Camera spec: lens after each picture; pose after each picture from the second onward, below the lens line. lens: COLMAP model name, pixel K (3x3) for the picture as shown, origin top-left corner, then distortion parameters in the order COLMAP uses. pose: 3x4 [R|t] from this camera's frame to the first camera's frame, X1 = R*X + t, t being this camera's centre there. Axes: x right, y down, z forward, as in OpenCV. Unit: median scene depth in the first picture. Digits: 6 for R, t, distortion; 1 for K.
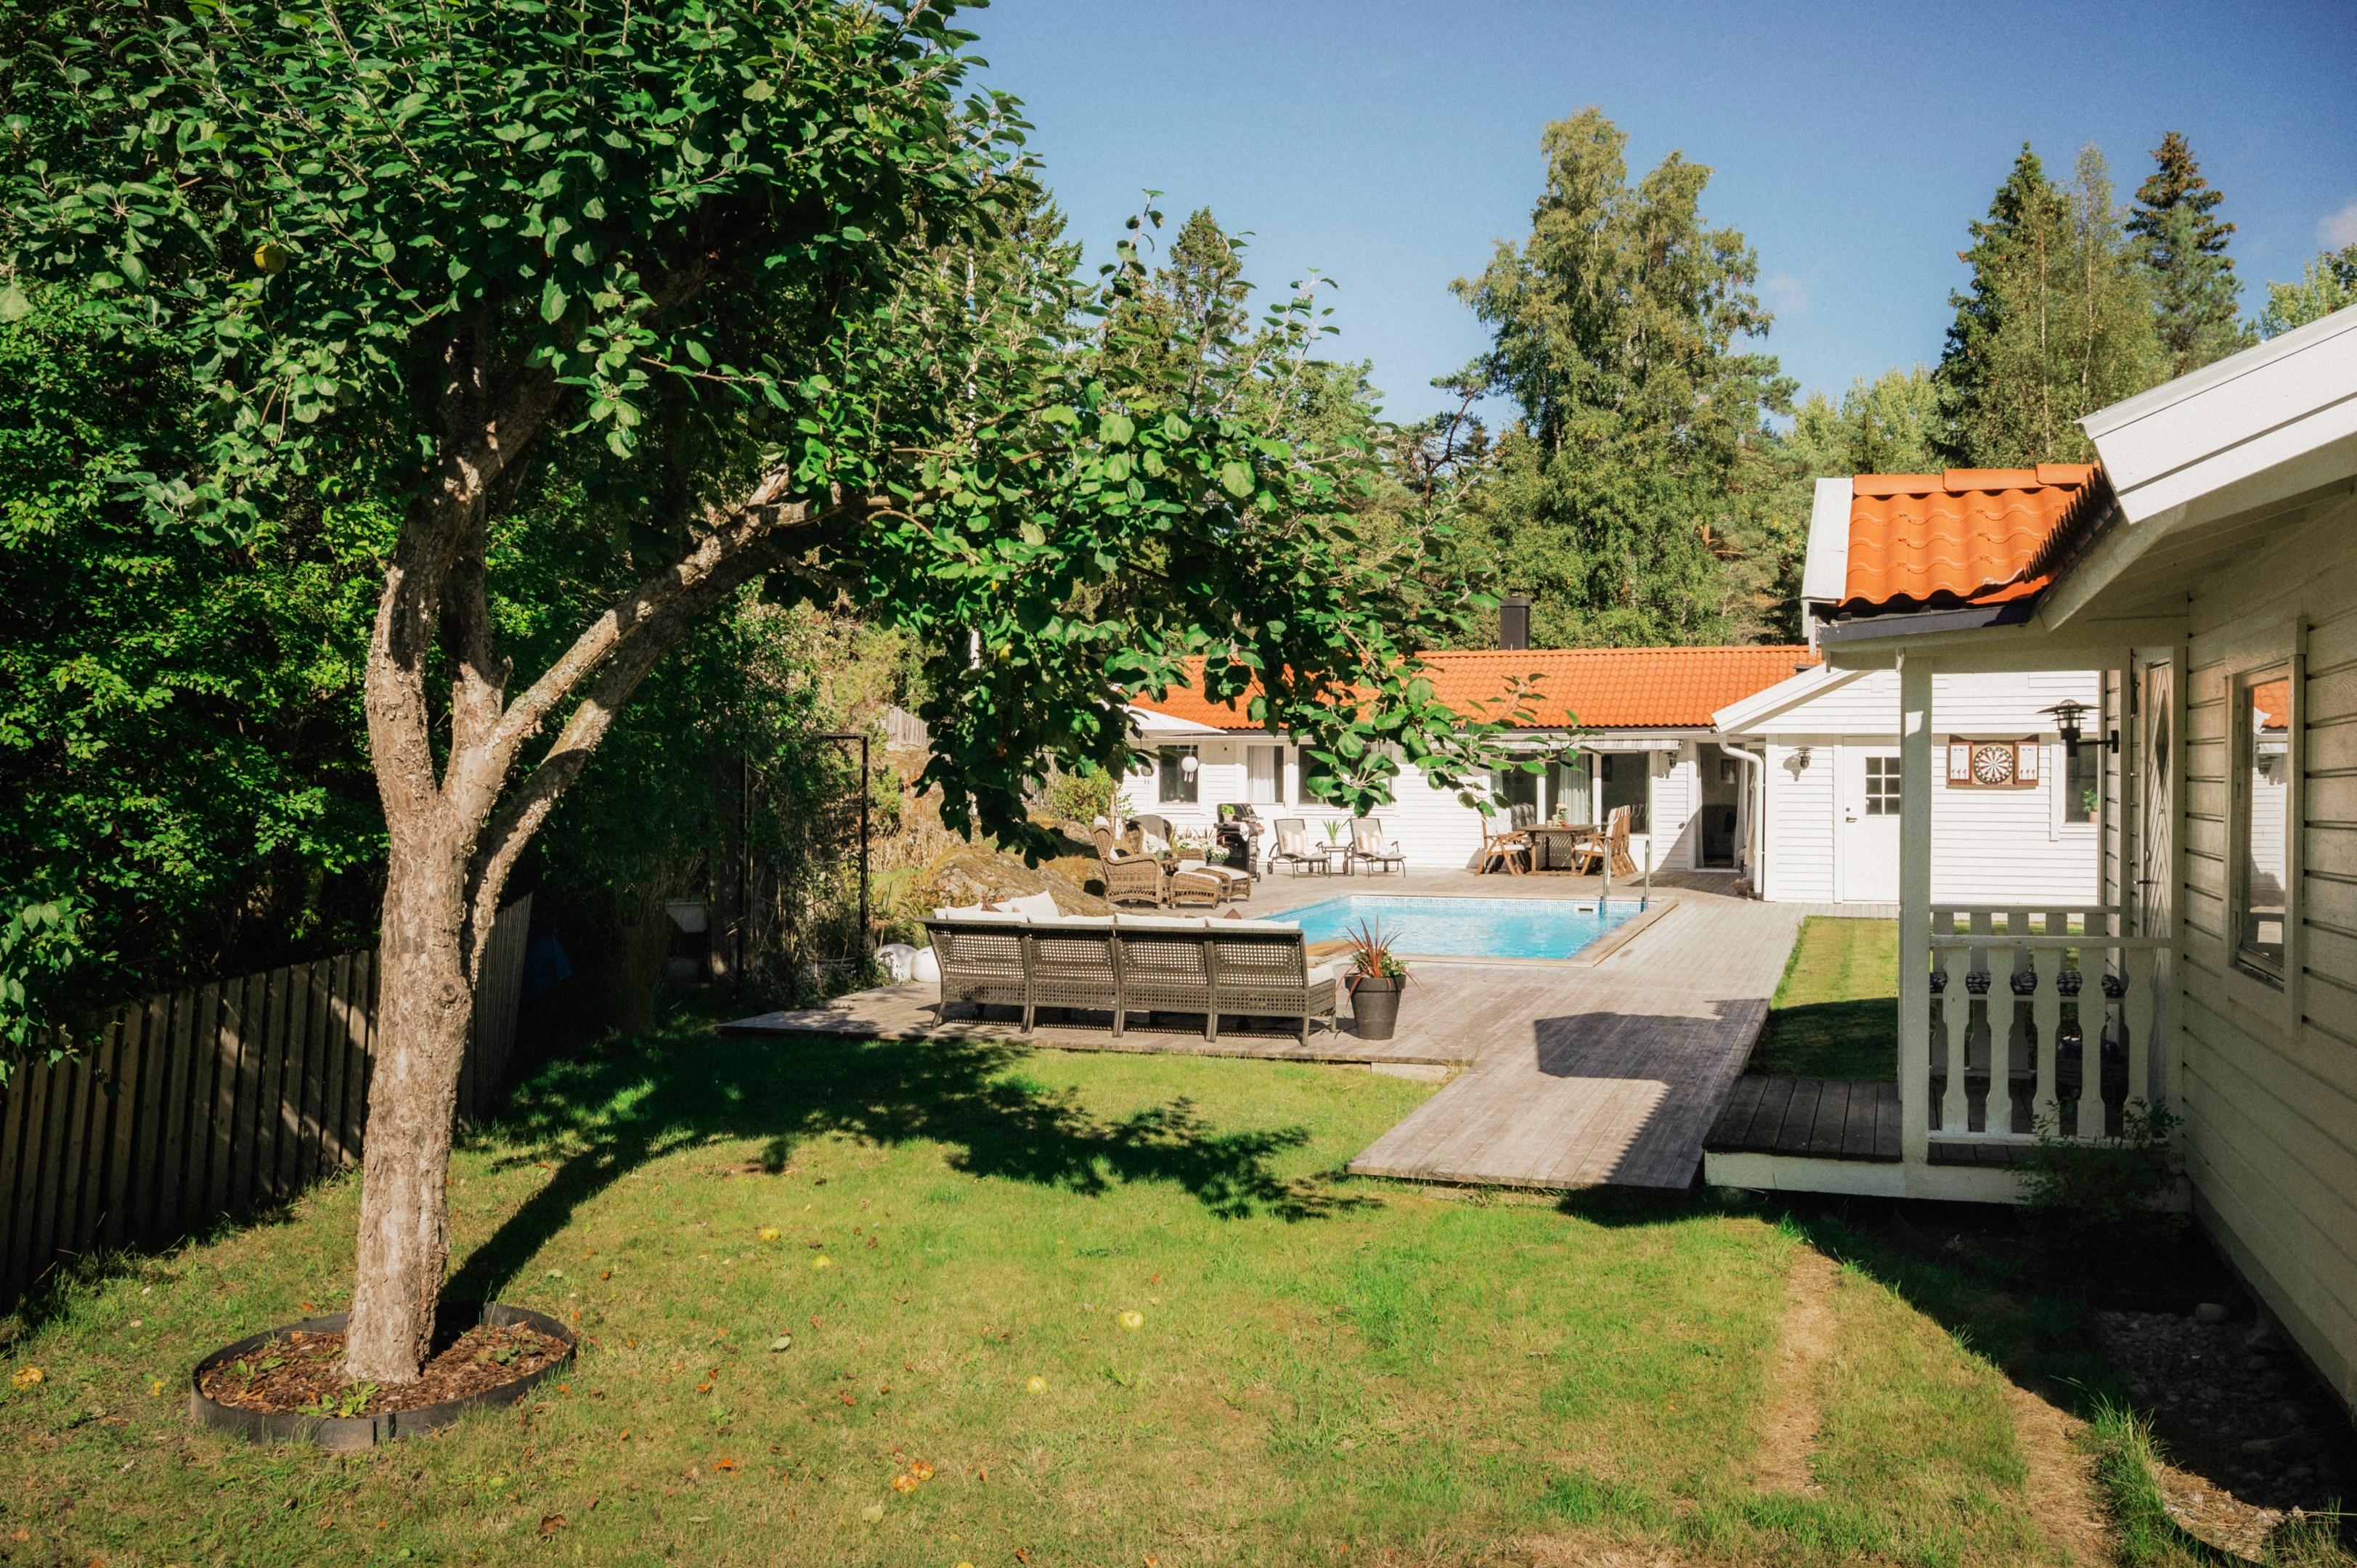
lens RADIAL K [[1915.1, 0, 1178.5], [0, 1915.1, 784.0], [0, 0, 1]] dist [0.001818, -0.000081]
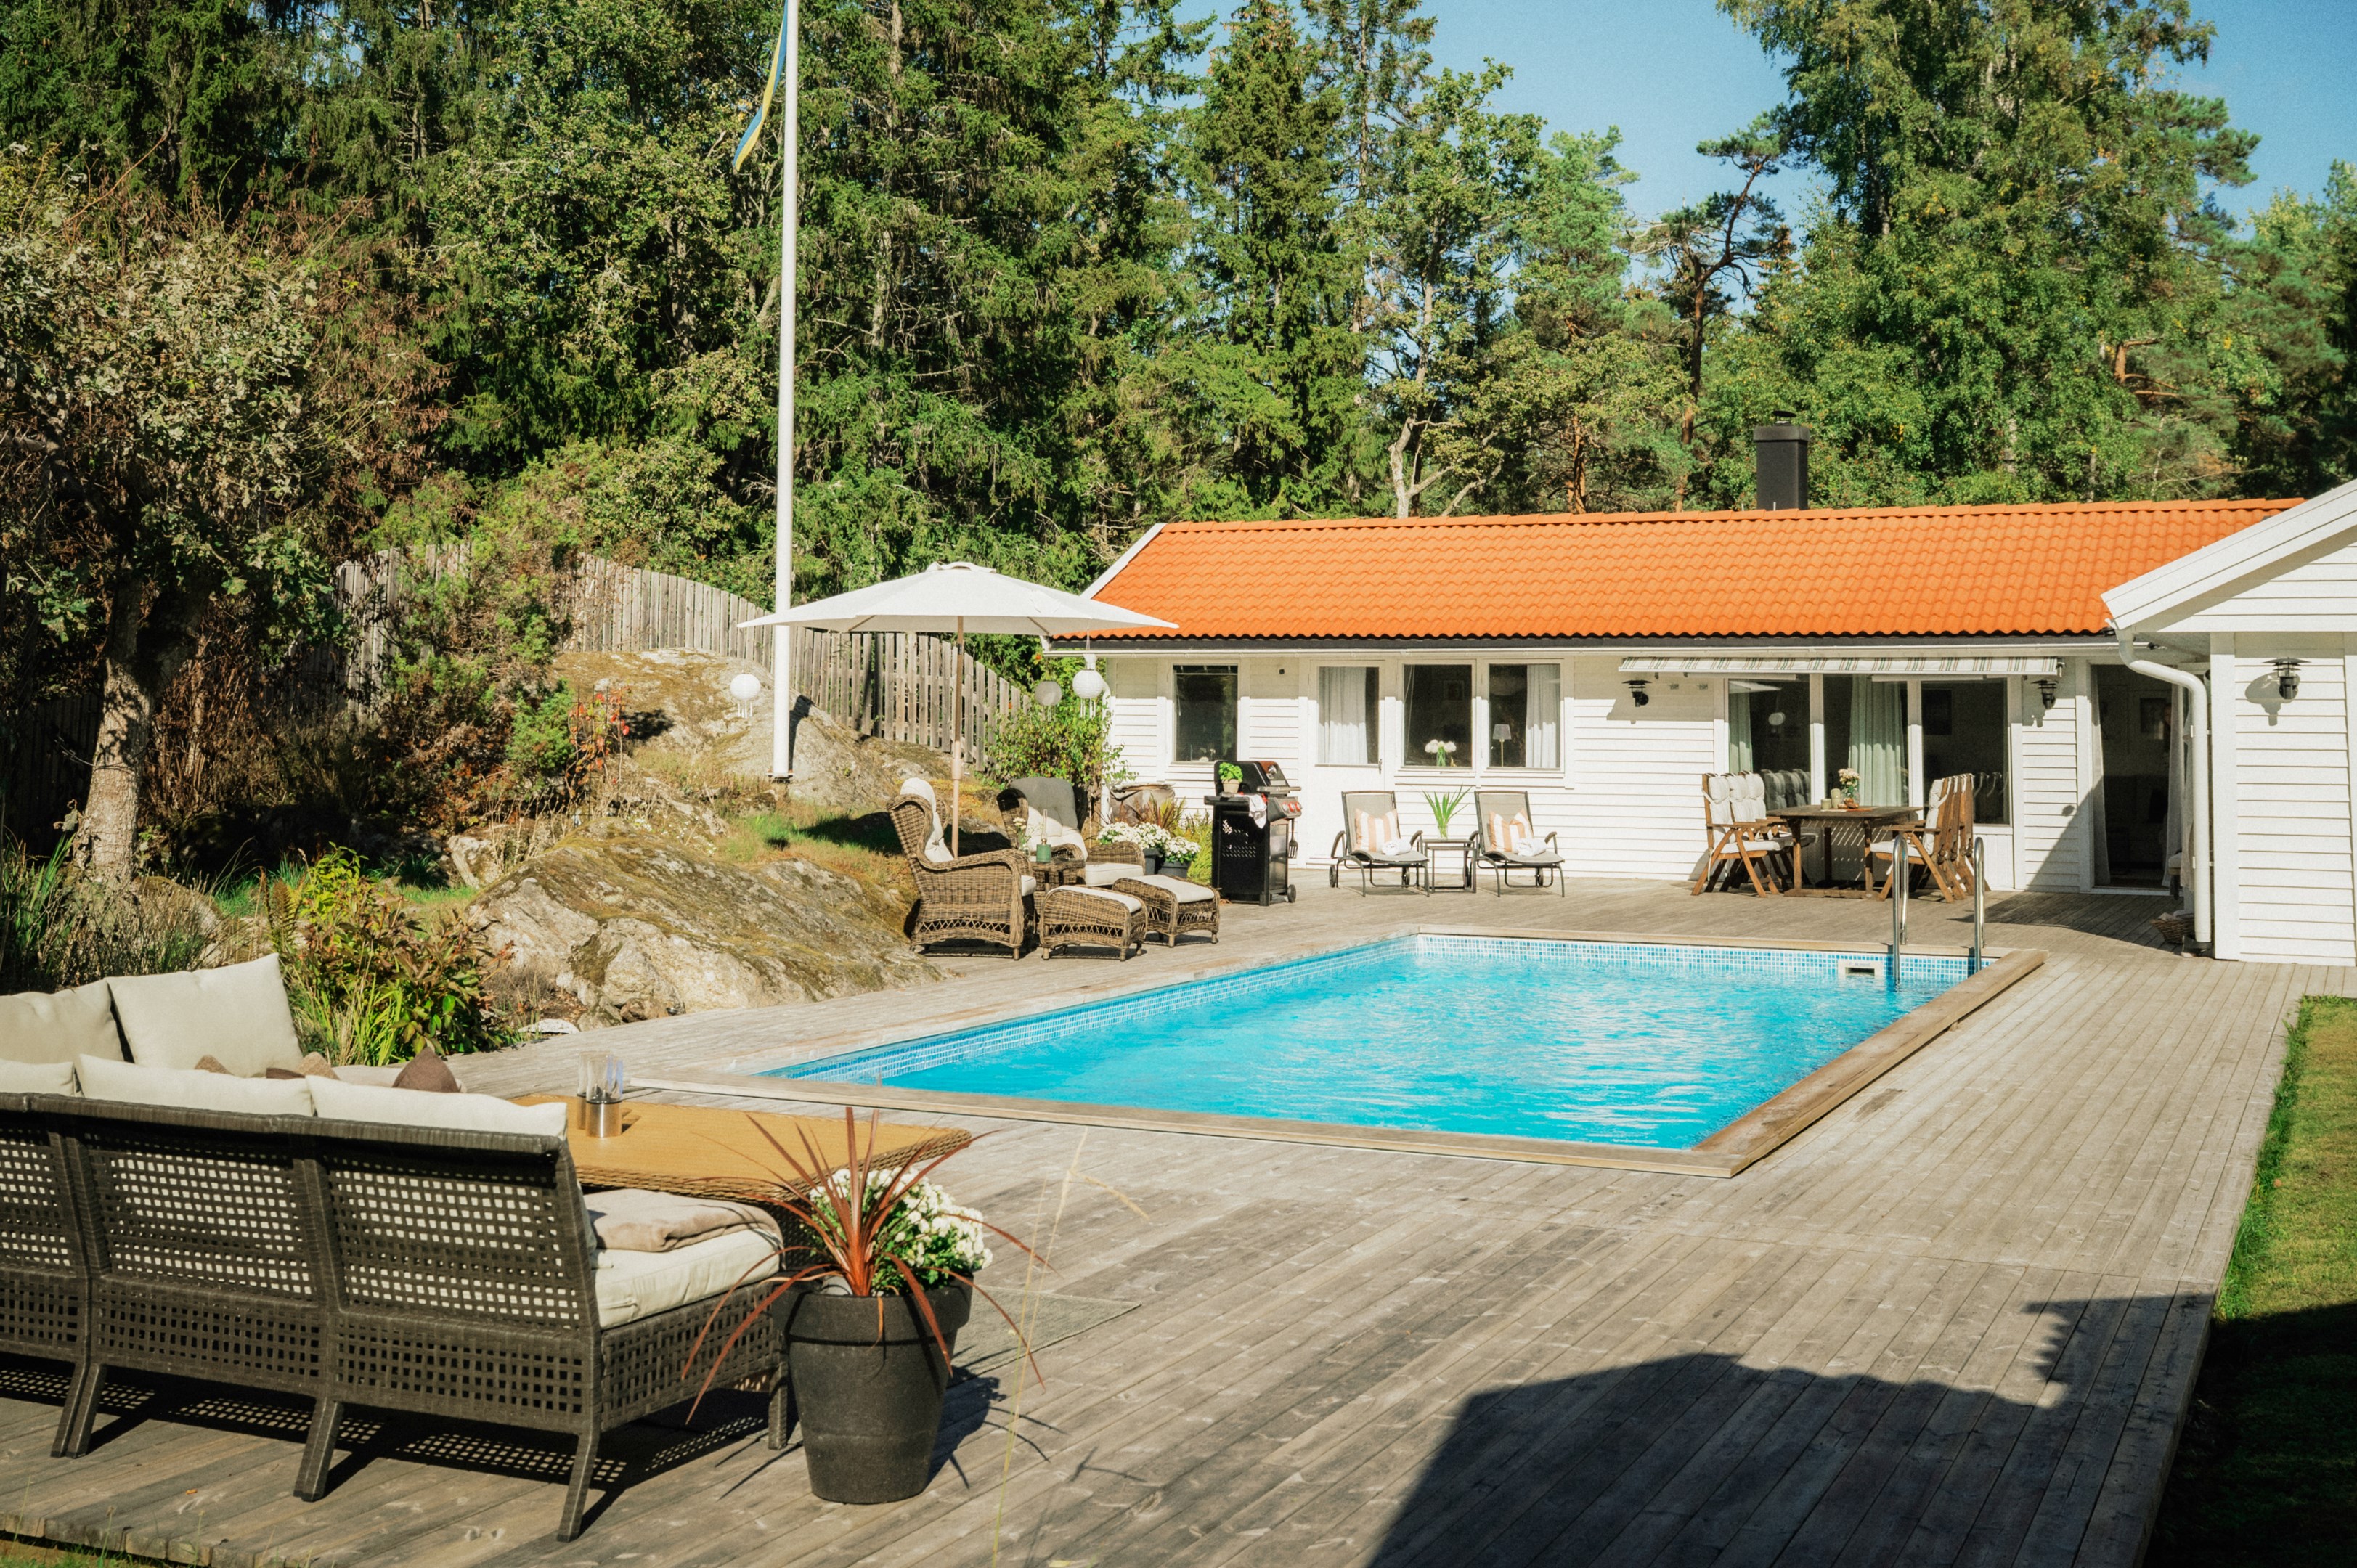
lens RADIAL K [[2601.5, 0, 1179.2], [0, 2601.5, 485.7], [0, 0, 1]] dist [-0.003788, 0.008660]
pose [[0.996391, 0.001228, -0.084877, 0.034849], [-0.009694, 0.994999, -0.099410, 0.002720], [0.084330, 0.099874, 0.991420, 0.108129]]
